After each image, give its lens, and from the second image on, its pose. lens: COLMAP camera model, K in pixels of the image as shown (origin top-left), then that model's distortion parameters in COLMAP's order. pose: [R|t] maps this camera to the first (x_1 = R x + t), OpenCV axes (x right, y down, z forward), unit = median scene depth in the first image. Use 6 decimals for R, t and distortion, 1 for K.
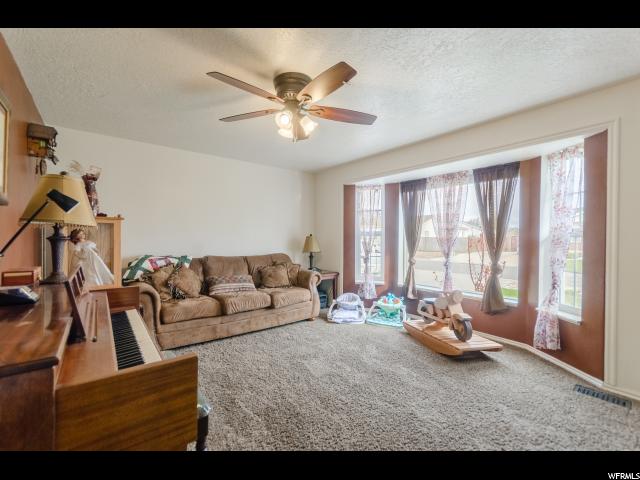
lens RADIAL K [[279.2, 0, 319.6], [0, 279.2, 240.0], [0, 0, 1]] dist [-0.001625, -0.000241]
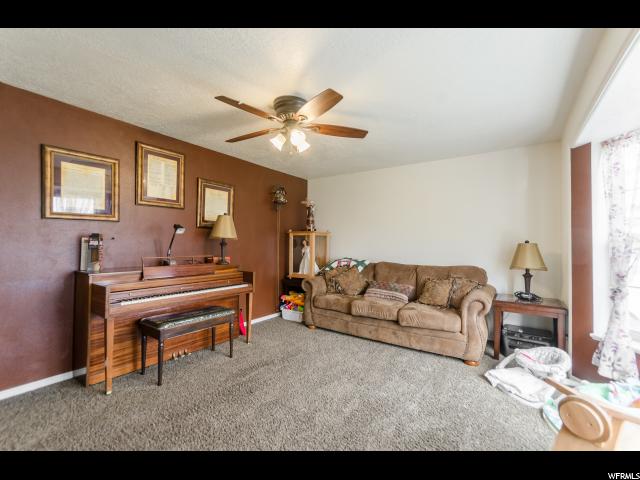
lens RADIAL K [[279.2, 0, 320.1], [0, 279.2, 240.4], [0, 0, 1]] dist [-0.001625, -0.000241]
pose [[0.282671, -0.014599, -0.959106, 0.590147], [-0.014698, 0.999701, -0.019549, -0.001969], [0.959104, 0.019623, 0.282372, 0.479084]]
